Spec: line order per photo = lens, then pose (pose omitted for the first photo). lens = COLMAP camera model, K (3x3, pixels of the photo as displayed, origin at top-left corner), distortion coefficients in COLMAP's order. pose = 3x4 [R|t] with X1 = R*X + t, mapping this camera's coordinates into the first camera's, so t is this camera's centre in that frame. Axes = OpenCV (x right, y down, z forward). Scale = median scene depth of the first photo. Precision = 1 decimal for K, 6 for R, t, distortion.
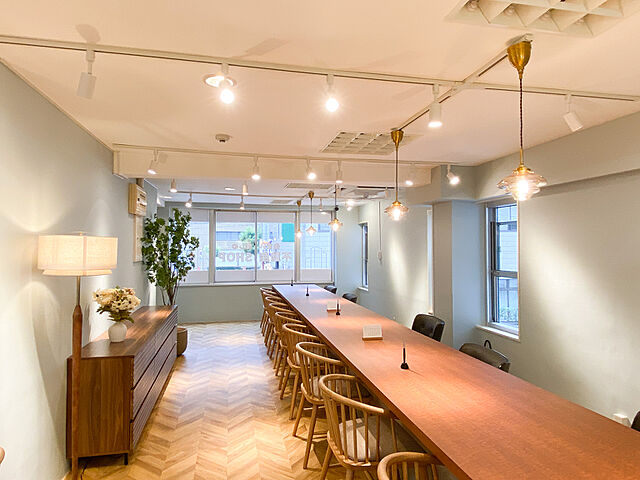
lens RADIAL K [[408.2, 0, 320.0], [0, 408.2, 240.0], [0, 0, 1]] dist [0.023224, -0.004901]
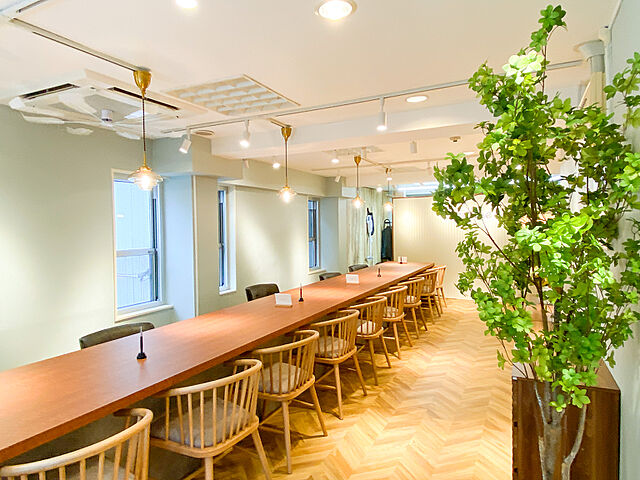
lens RADIAL K [[408.2, 0, 320.0], [0, 408.2, 240.0], [0, 0, 1]] dist [0.023224, -0.004901]
pose [[-0.774489, -0.010360, 0.632502, -0.592397], [0.006476, 0.999684, 0.024304, 0.040146], [-0.632554, 0.022919, -0.774177, 1.842881]]
